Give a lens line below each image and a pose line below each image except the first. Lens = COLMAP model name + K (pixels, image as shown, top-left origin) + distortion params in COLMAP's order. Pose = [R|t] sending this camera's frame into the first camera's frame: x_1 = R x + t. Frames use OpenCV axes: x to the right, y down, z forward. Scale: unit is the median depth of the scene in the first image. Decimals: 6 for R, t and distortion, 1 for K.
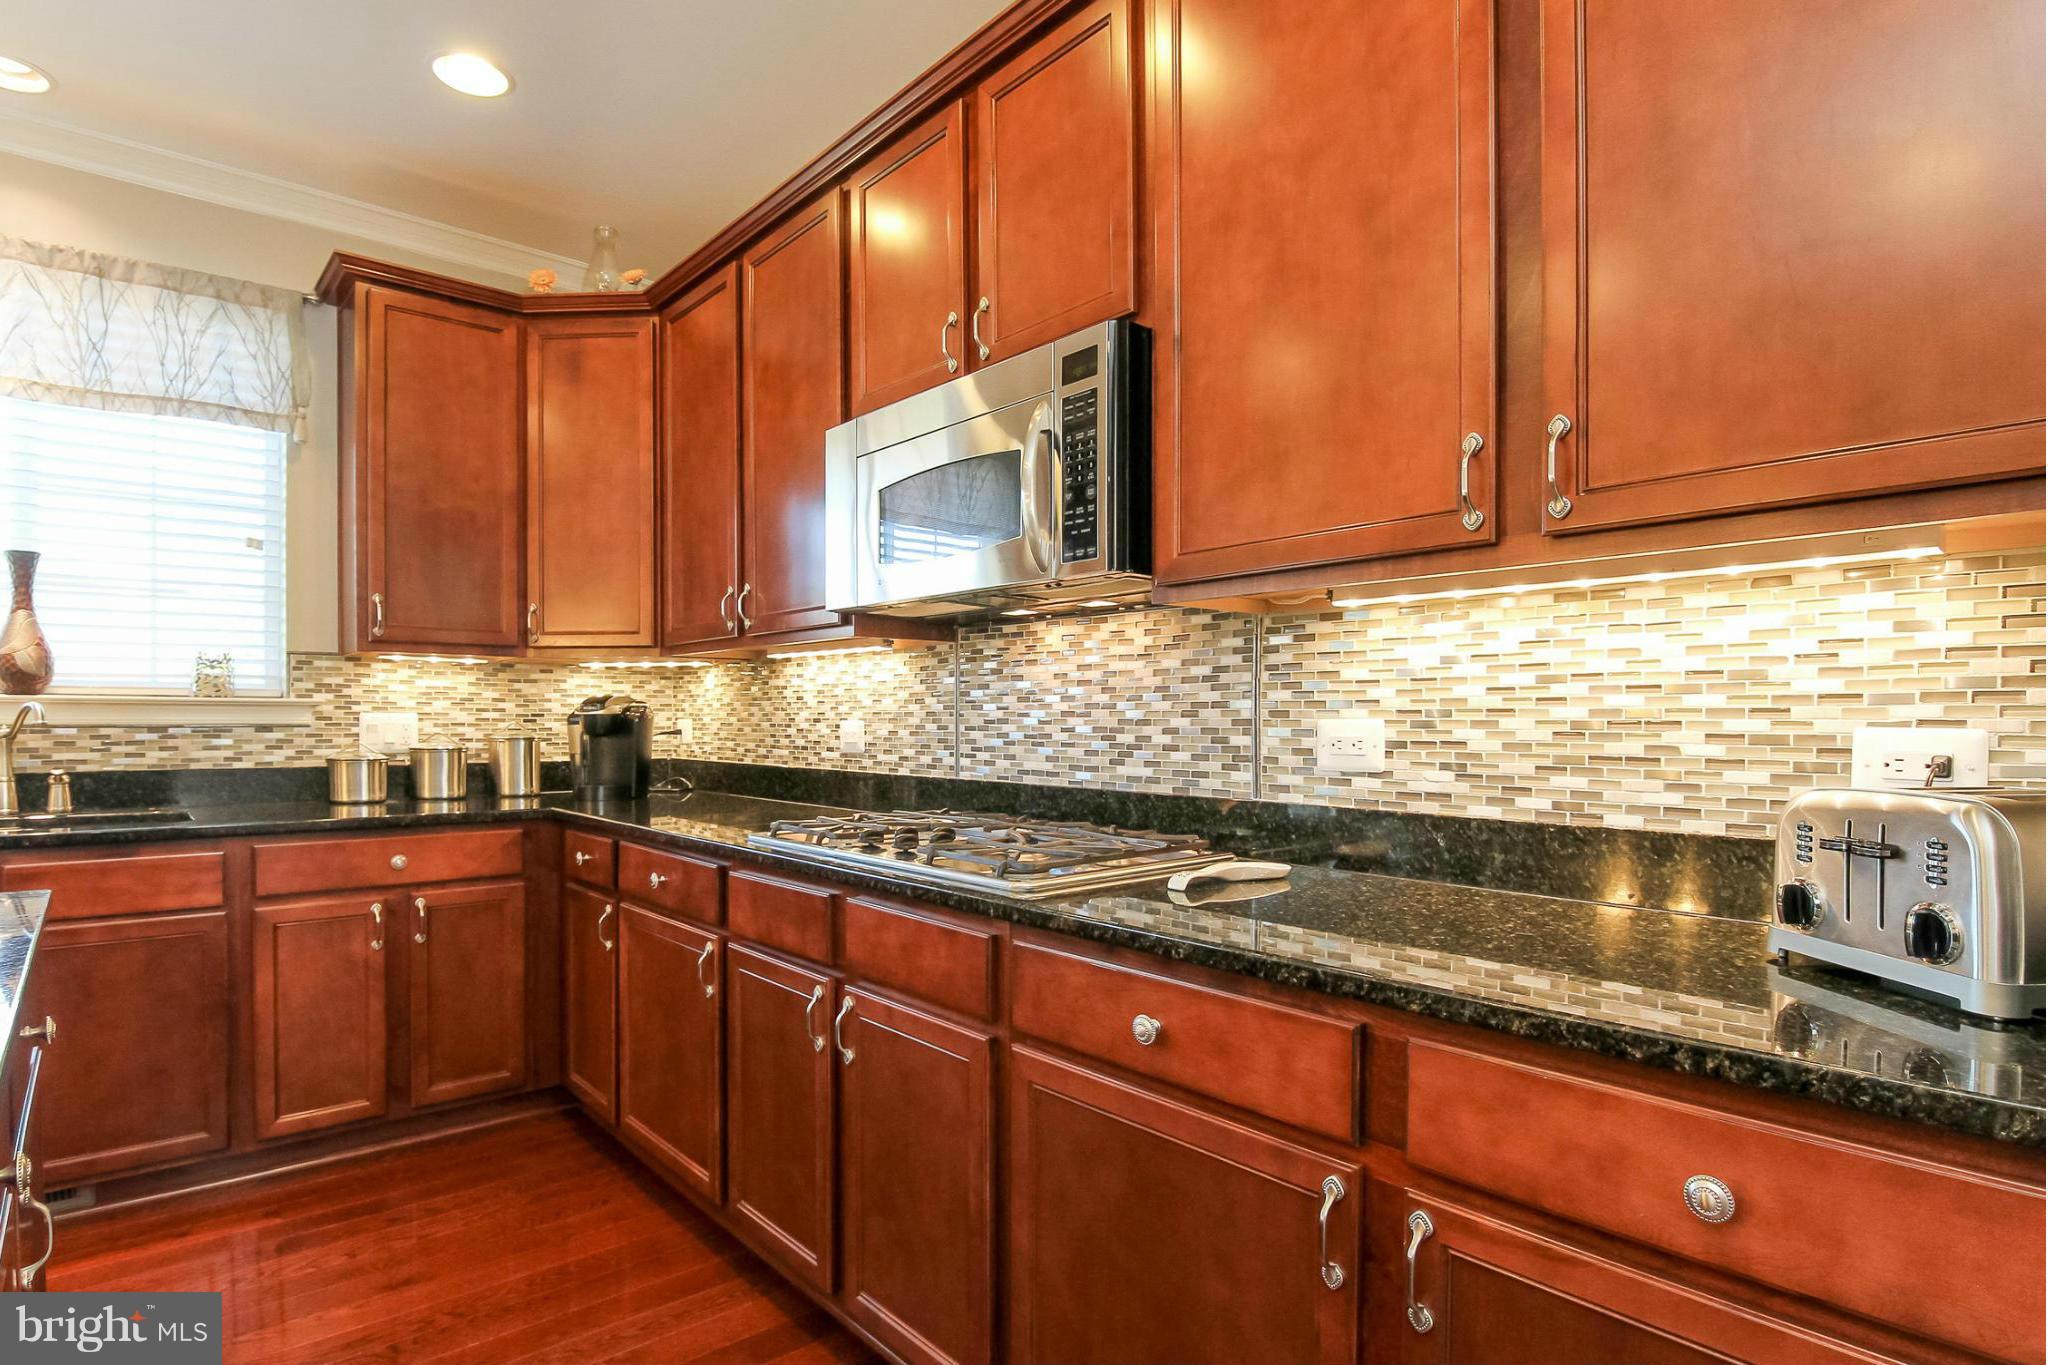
lens RADIAL K [[1043.2, 0, 1042.5], [0, 1043.2, 723.4], [0, 0, 1]] dist [-0.015287, -0.008103]
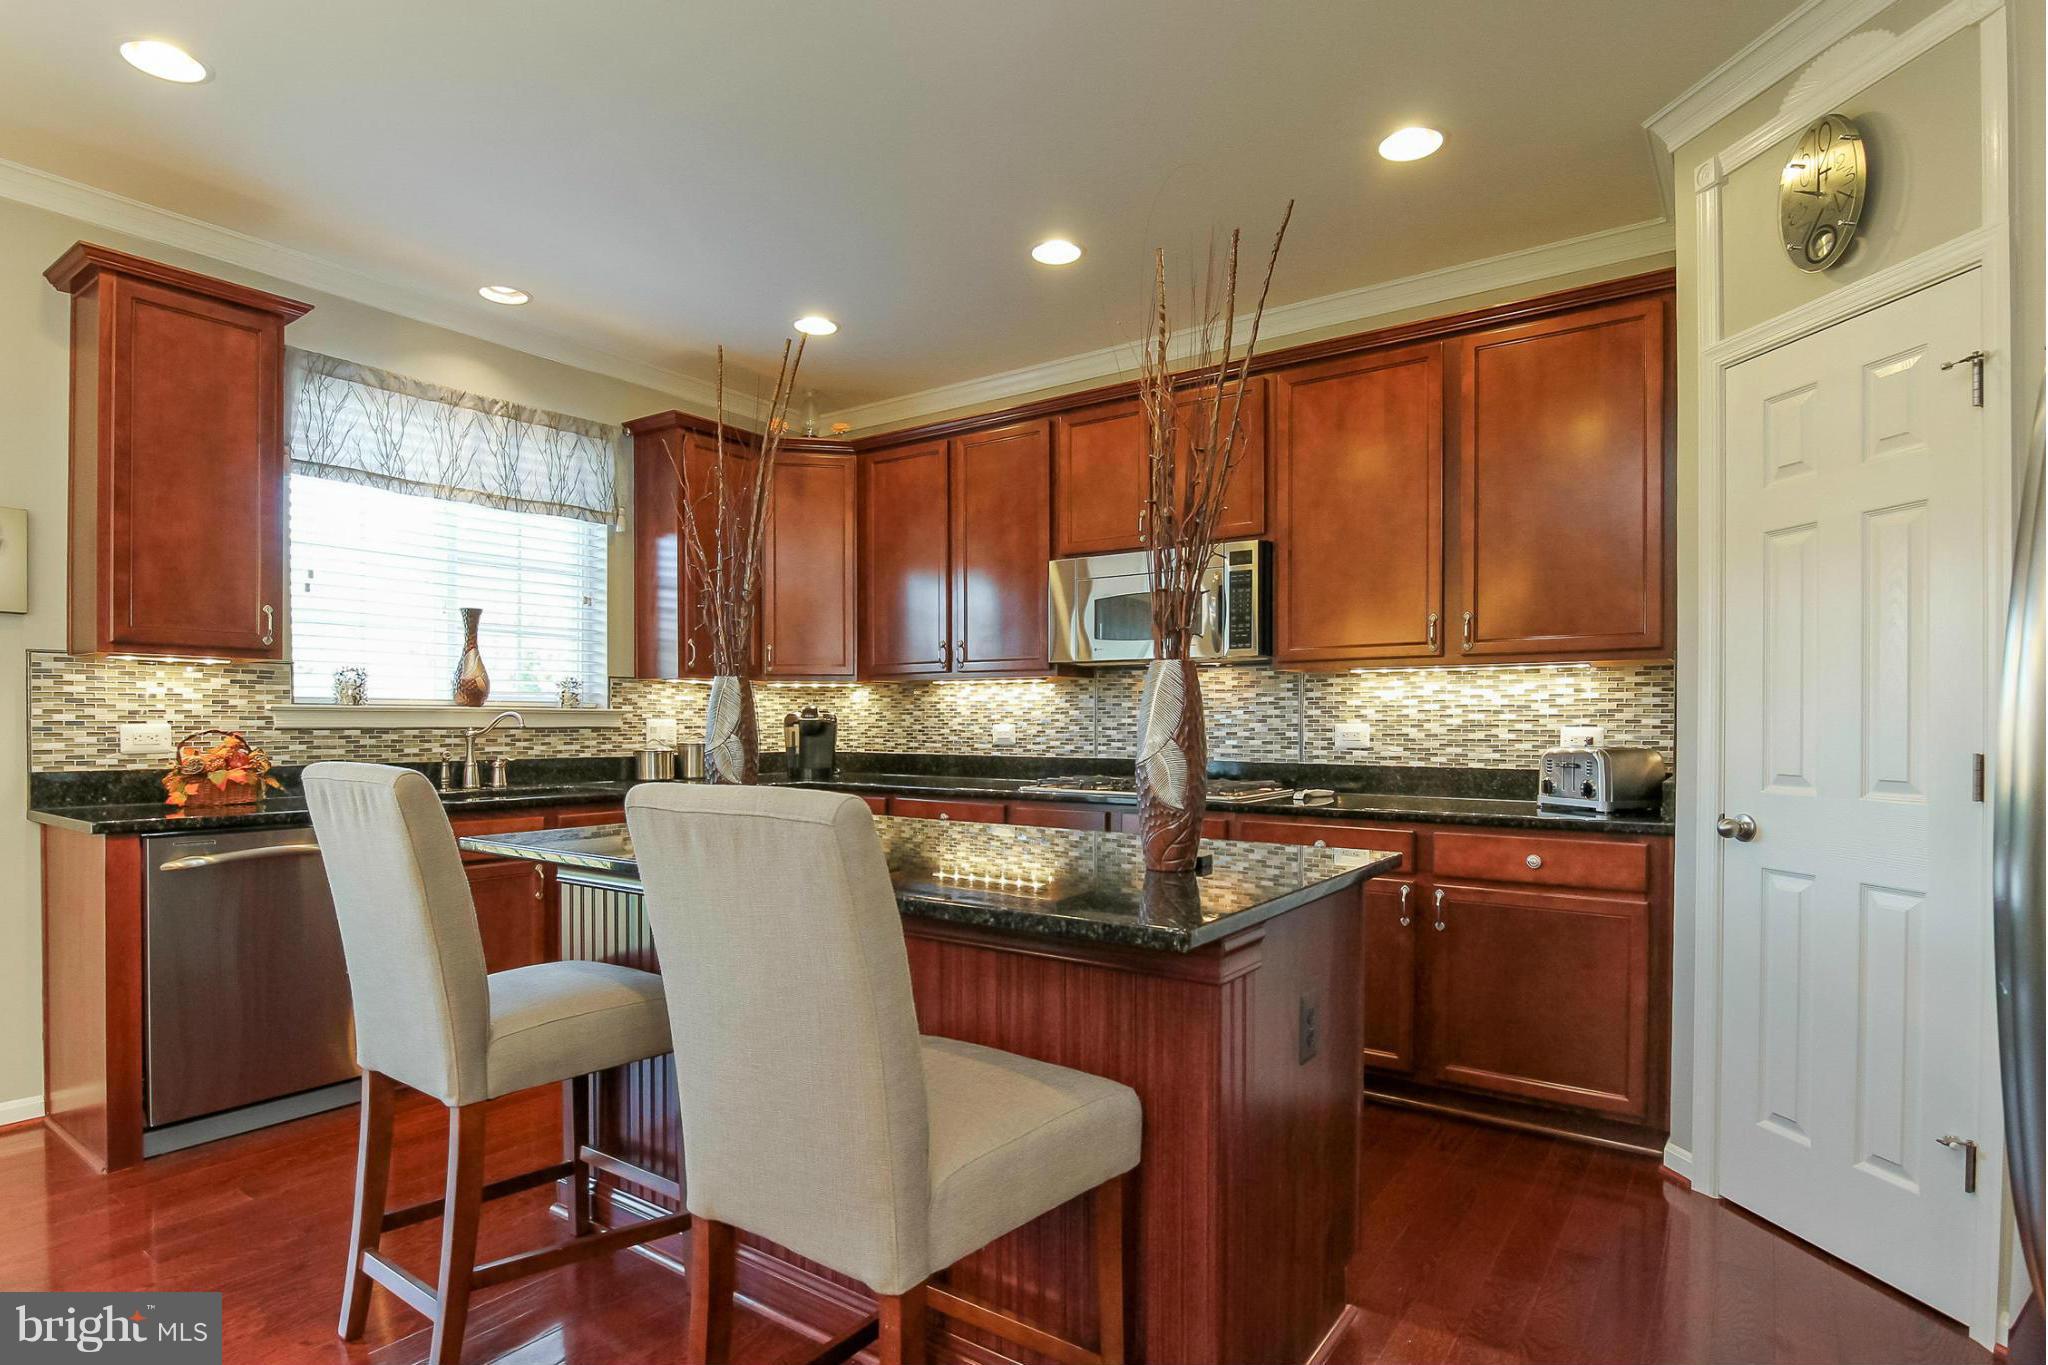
lens RADIAL K [[1043.2, 0, 1032.4], [0, 1043.2, 725.9], [0, 0, 1]] dist [-0.015287, -0.008103]
pose [[0.973109, -0.000593, 0.230343, -0.732092], [0.000659, 1.000000, -0.000206, 0.000184], [-0.230343, 0.000352, 0.973109, -0.820019]]
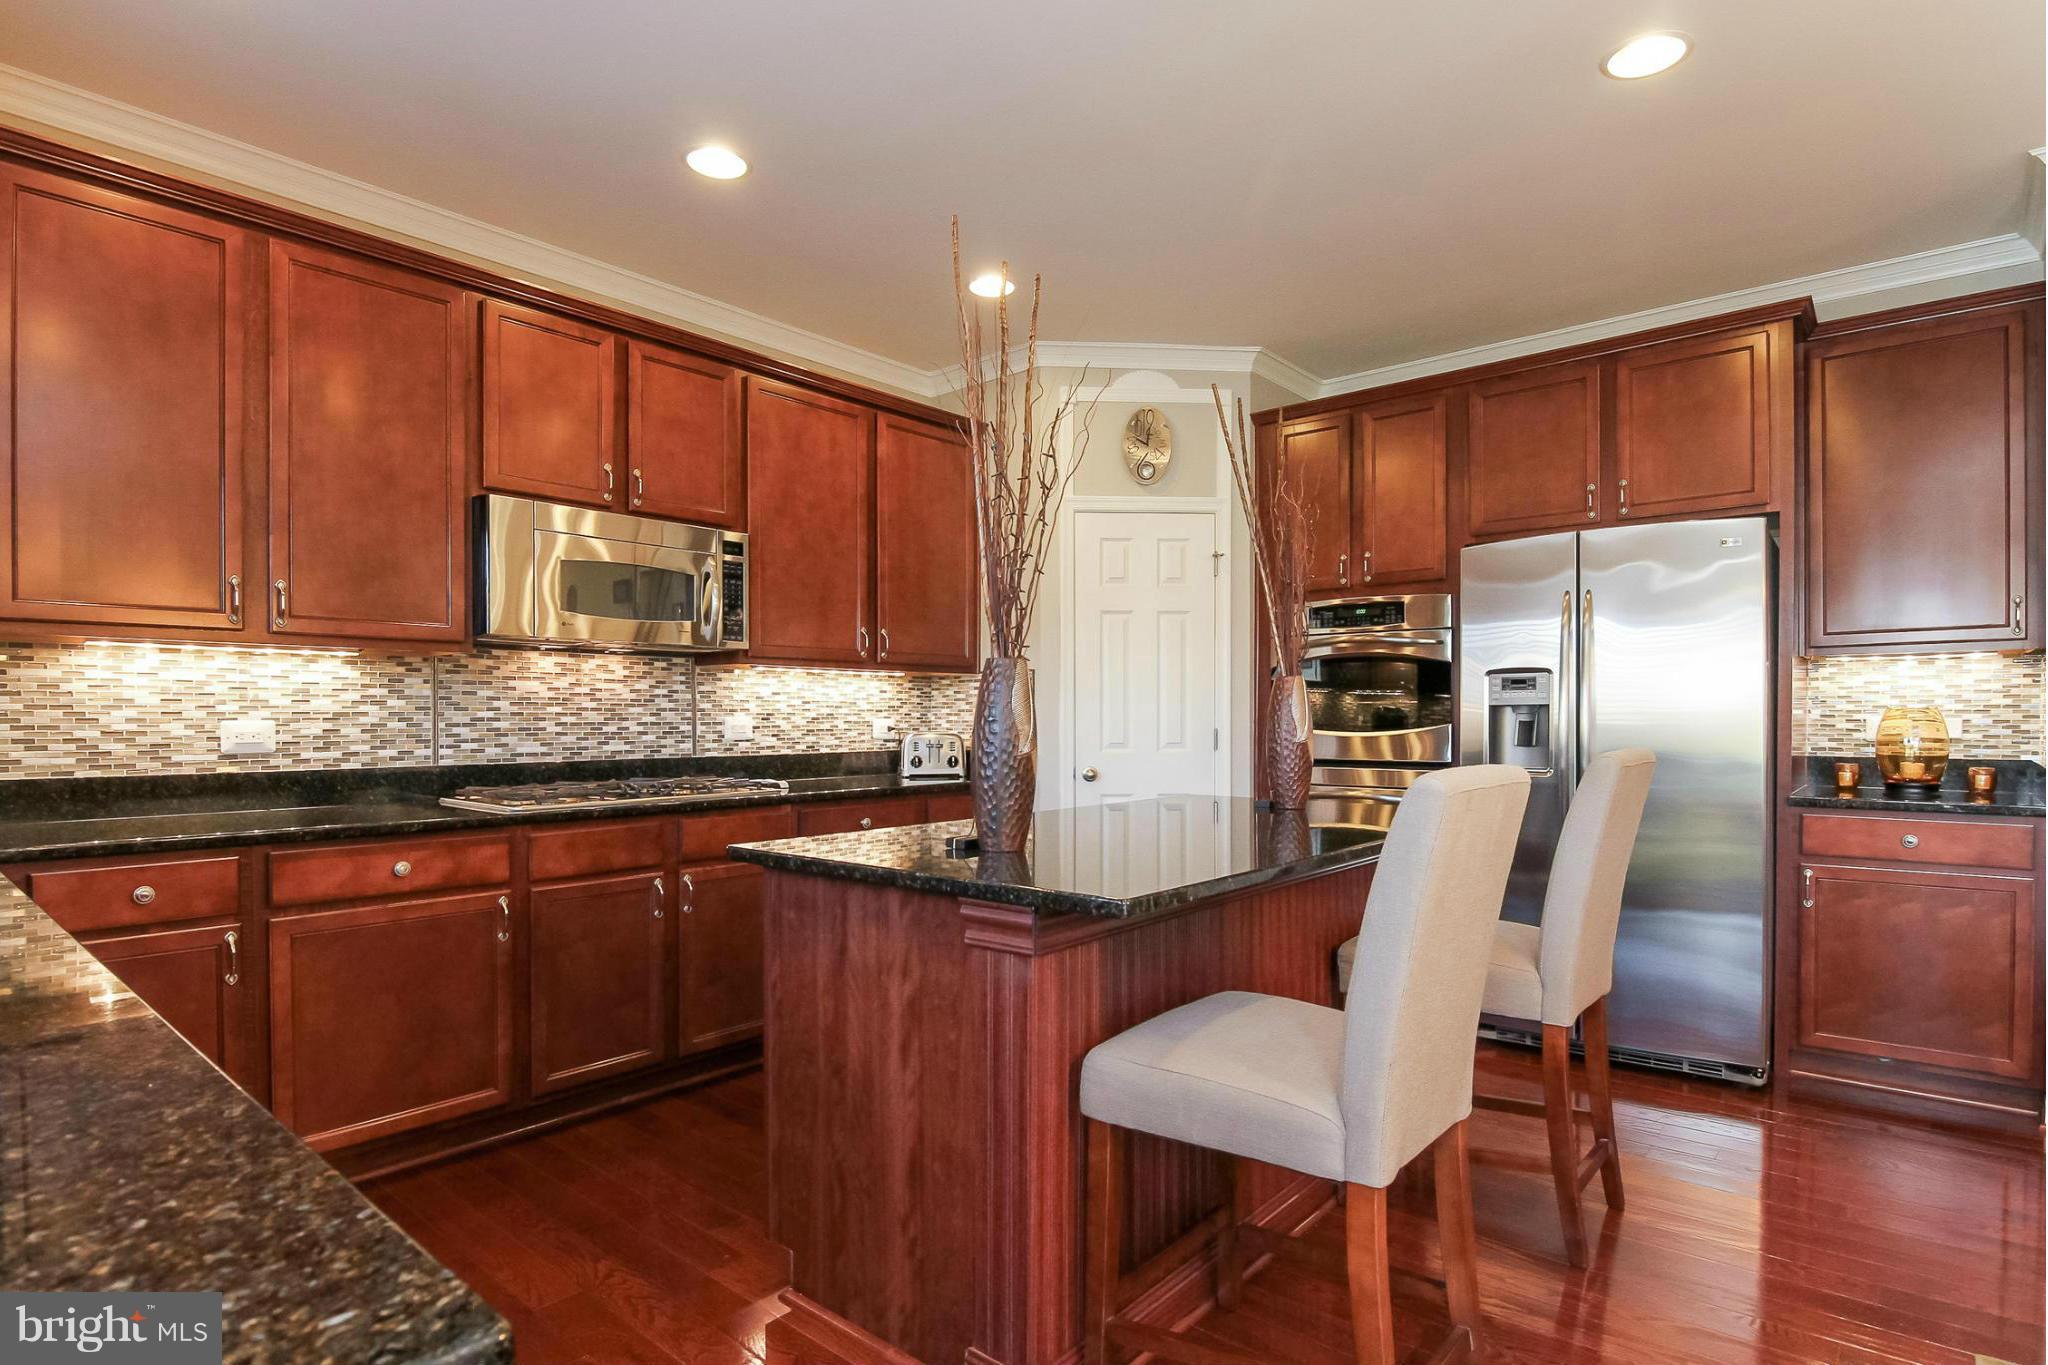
lens RADIAL K [[1043.2, 0, 1034.6], [0, 1043.2, 729.1], [0, 0, 1]] dist [-0.015287, -0.008103]
pose [[-0.142724, -0.013723, 0.989667, -1.785904], [0.005589, 0.999877, 0.014670, -0.006306], [-0.989747, 0.007625, -0.142629, 0.588495]]
